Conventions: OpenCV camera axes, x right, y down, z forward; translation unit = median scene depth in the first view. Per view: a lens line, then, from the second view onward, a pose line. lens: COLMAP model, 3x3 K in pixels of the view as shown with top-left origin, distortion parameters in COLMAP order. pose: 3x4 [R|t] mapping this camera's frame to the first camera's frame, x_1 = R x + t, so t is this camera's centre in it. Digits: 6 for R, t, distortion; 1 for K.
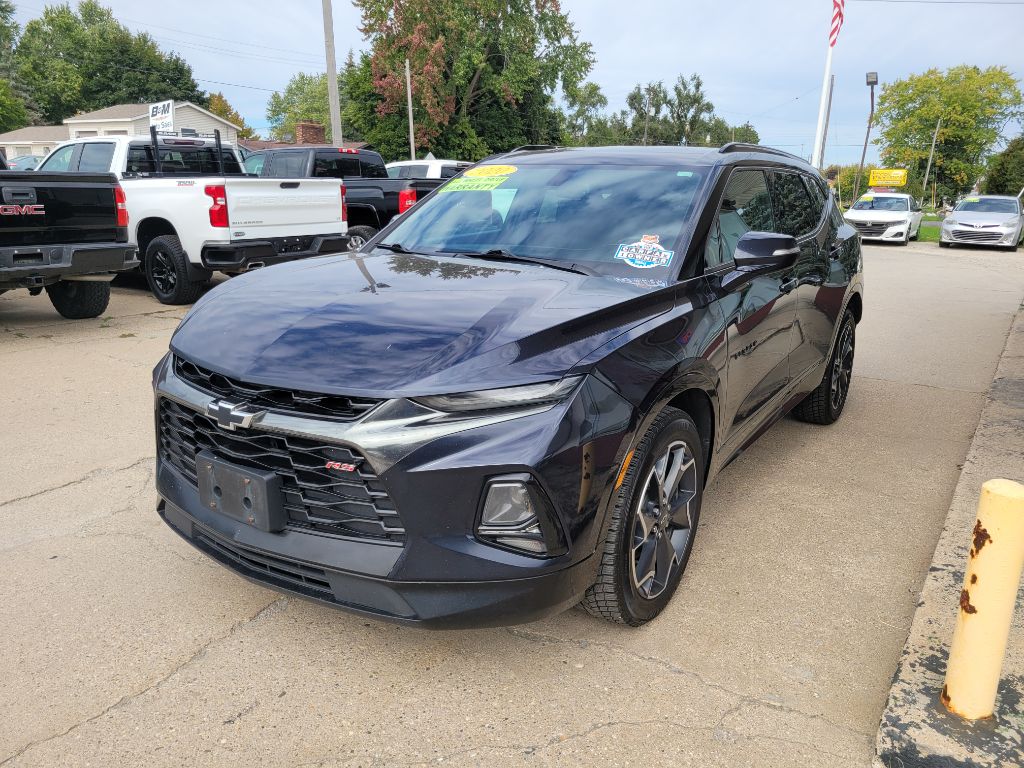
lens RADIAL K [[740.8, 0, 510.3], [0, 740.8, 388.1], [0, 0, 1]] dist [0.055767, -0.036724]
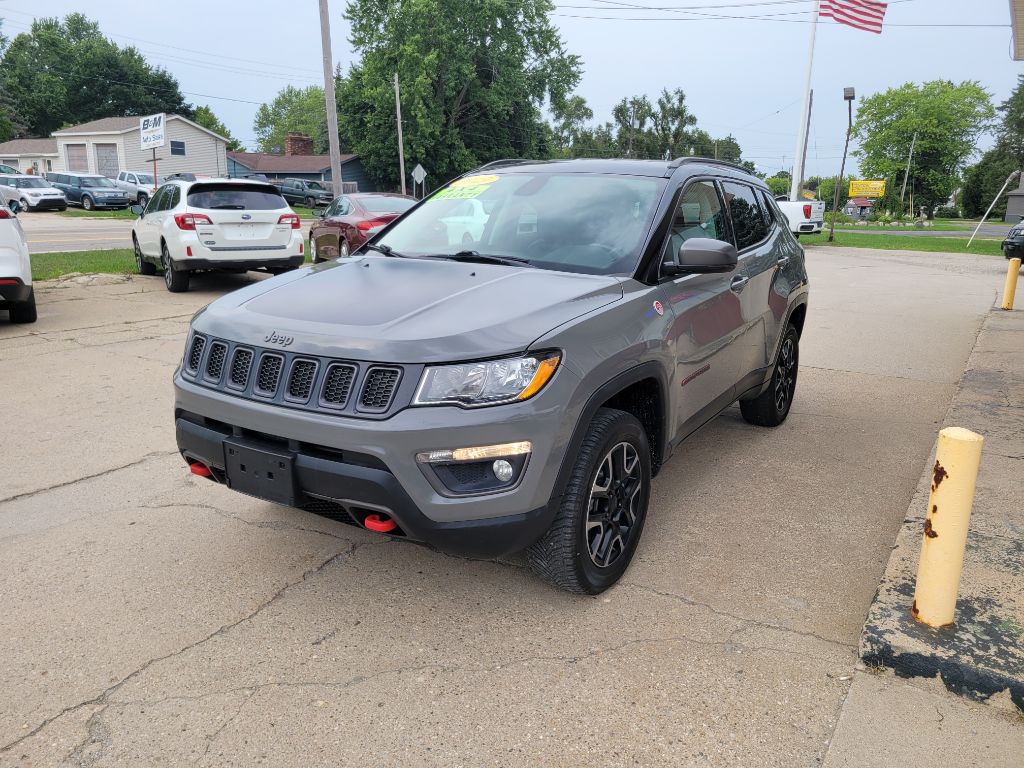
lens RADIAL K [[740.3, 0, 515.3], [0, 740.3, 383.2], [0, 0, 1]] dist [0.047189, -0.028931]
pose [[0.999719, -0.007854, 0.022358, -0.019975], [0.008298, 0.999769, -0.019826, 0.014407], [-0.022197, 0.020006, 0.999553, -0.044611]]
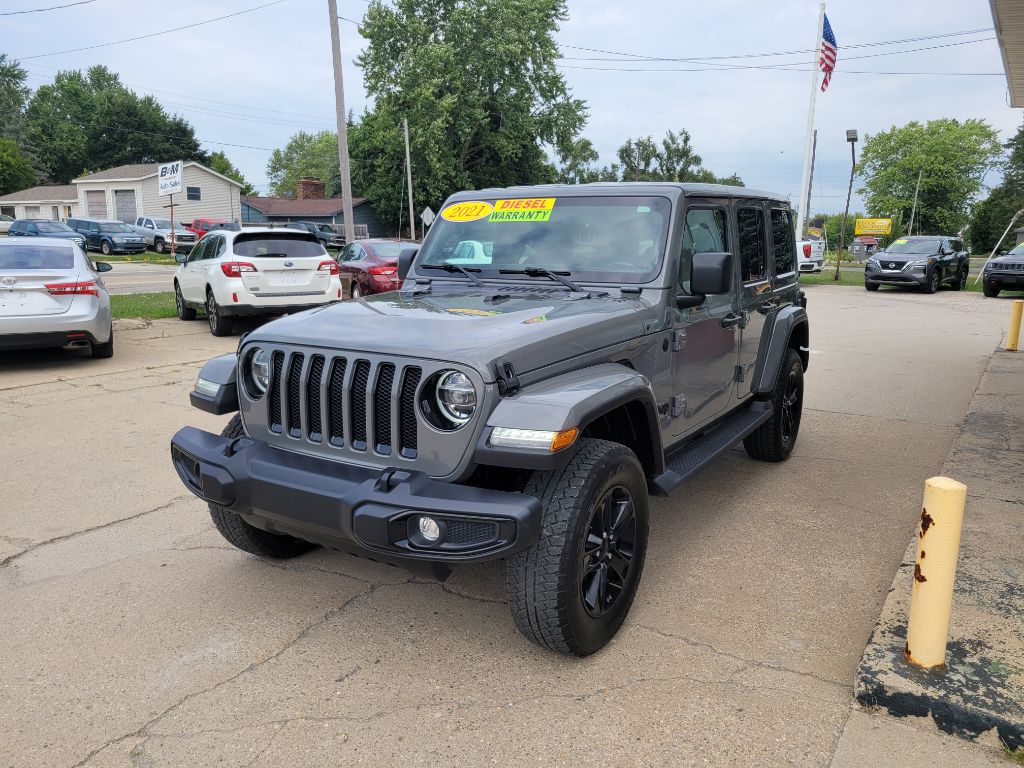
lens RADIAL K [[738.5, 0, 507.1], [0, 738.5, 391.2], [0, 0, 1]] dist [0.049934, -0.031685]
pose [[0.999945, -0.010427, 0.001333, -0.021352], [0.010488, 0.998131, -0.060211, 0.009175], [-0.000703, 0.060222, 0.998185, -0.064914]]
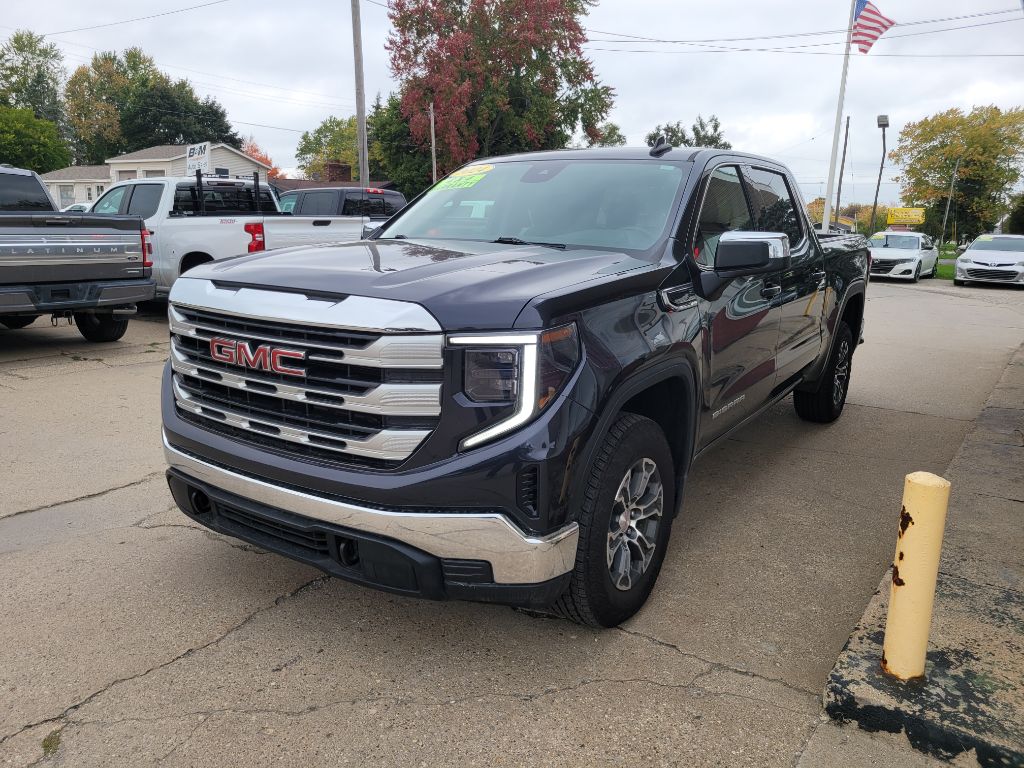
lens RADIAL K [[739.5, 0, 501.9], [0, 739.5, 377.4], [0, 0, 1]] dist [0.047963, -0.027975]
pose [[0.999310, 0.011018, -0.035463, 0.004821], [-0.013100, 0.998171, -0.059015, 0.010596], [0.034748, 0.059439, 0.997627, -0.047470]]
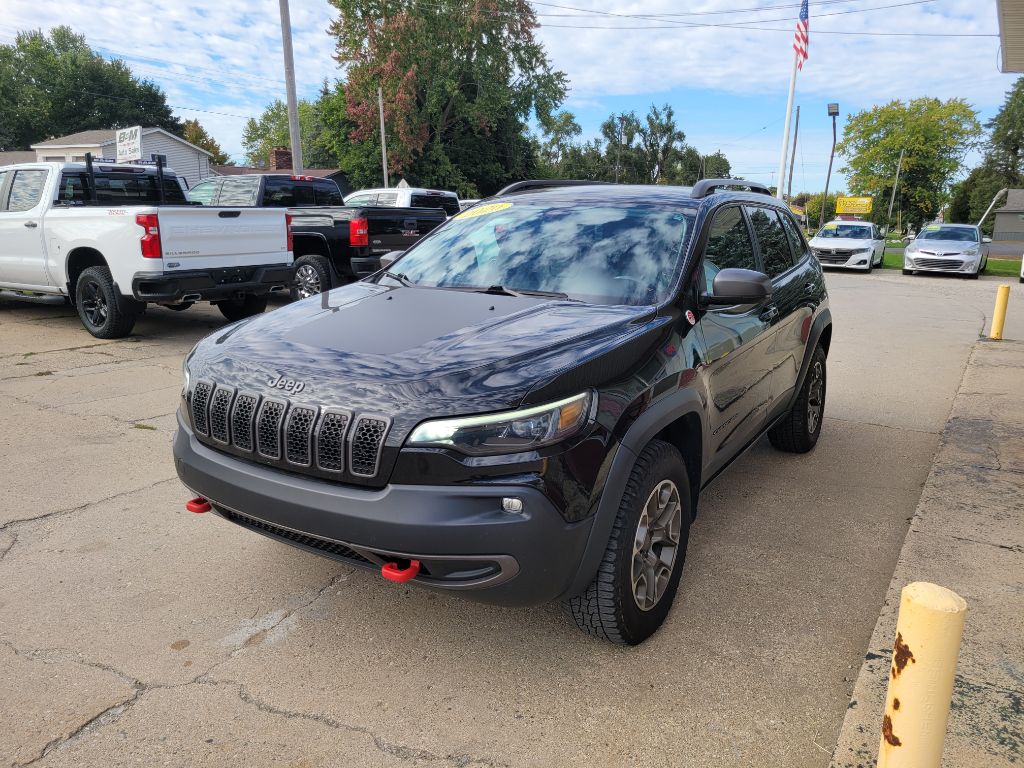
lens RADIAL K [[742.0, 0, 508.5], [0, 742.0, 386.9], [0, 0, 1]] dist [0.052052, -0.030271]
pose [[0.999584, -0.004731, 0.028458, 0.035727], [0.005709, 0.999392, -0.034384, -0.015026], [-0.028278, 0.034532, 0.999003, 0.036625]]
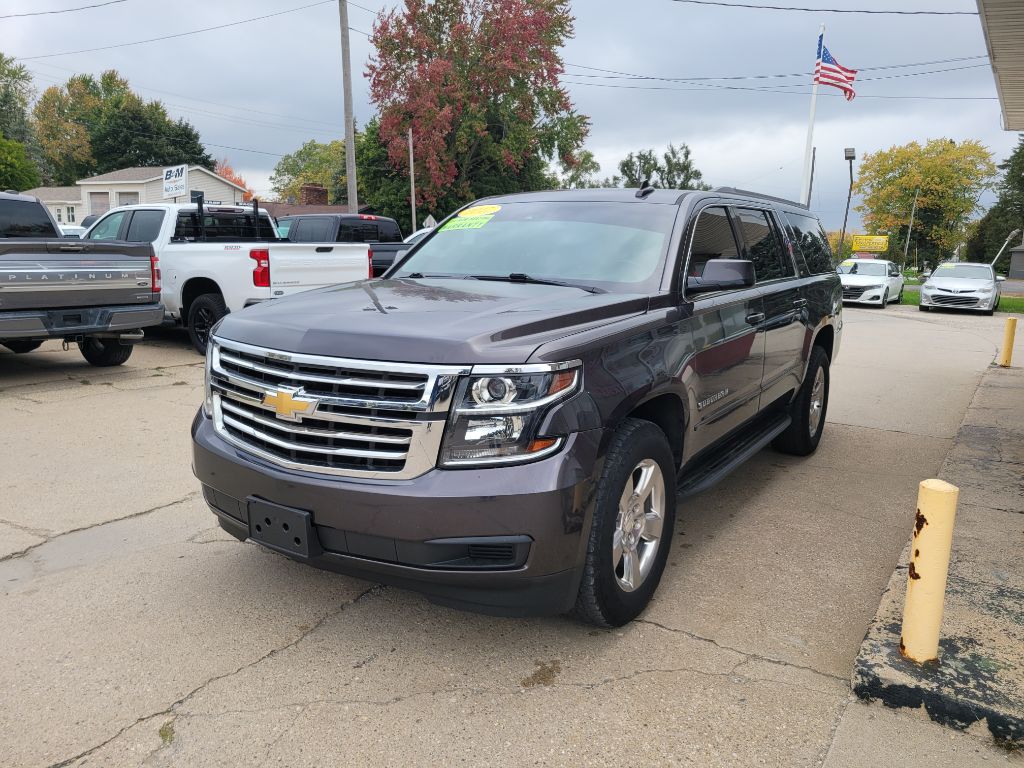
lens RADIAL K [[739.0, 0, 511.7], [0, 739.0, 382.4], [0, 0, 1]] dist [0.043927, -0.024265]
pose [[0.999921, 0.007636, 0.010012, -0.028993], [-0.006772, 0.996475, -0.083613, 0.013624], [-0.010615, 0.083539, 0.996448, -0.078934]]
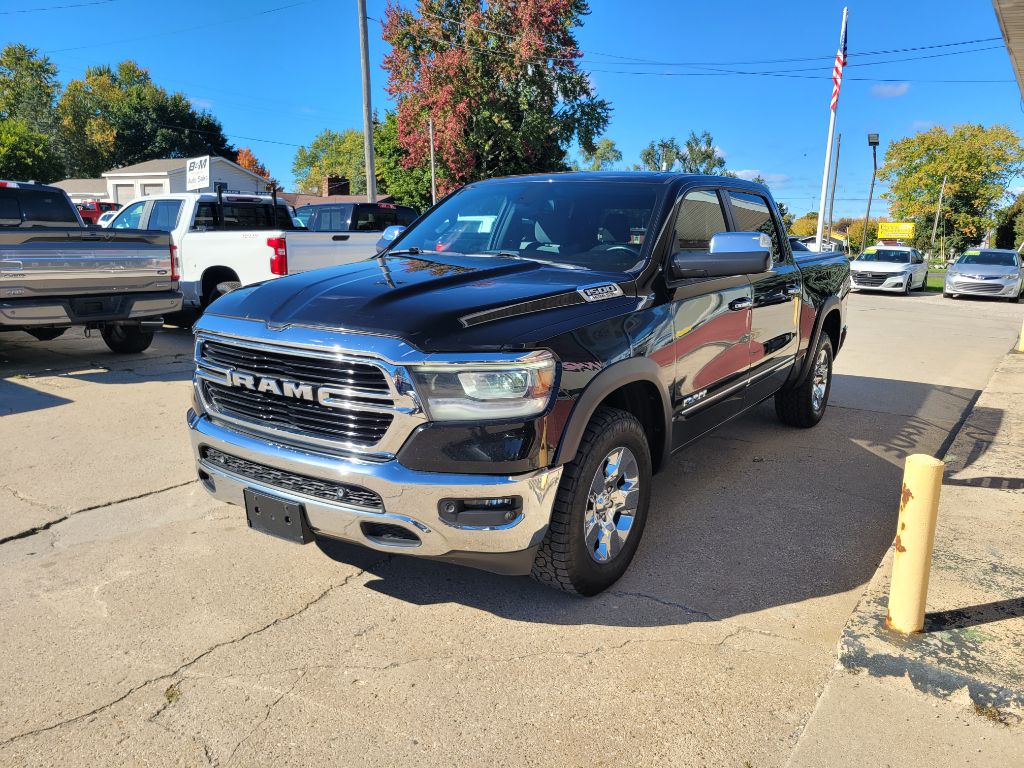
lens RADIAL K [[738.7, 0, 517.9], [0, 738.7, 378.5], [0, 0, 1]] dist [0.047770, -0.028753]
pose [[0.999917, 0.006597, -0.011078, -0.017661], [-0.007412, 0.997143, -0.075176, 0.019417], [0.010551, 0.075252, 0.997109, -0.086624]]
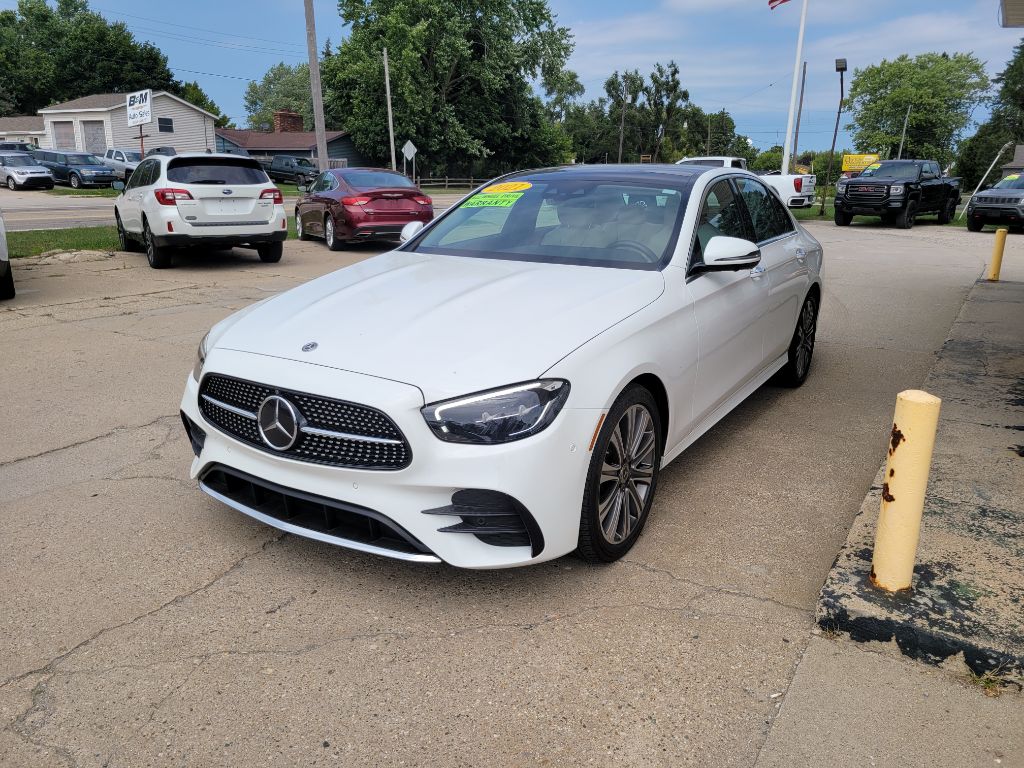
lens RADIAL K [[739.3, 0, 509.5], [0, 739.3, 377.3], [0, 0, 1]] dist [0.050900, -0.032551]
pose [[0.999630, -0.013961, 0.023361, -0.005686], [0.013908, 0.999900, 0.002445, 0.018928], [-0.023393, -0.002119, 0.999724, -0.040532]]
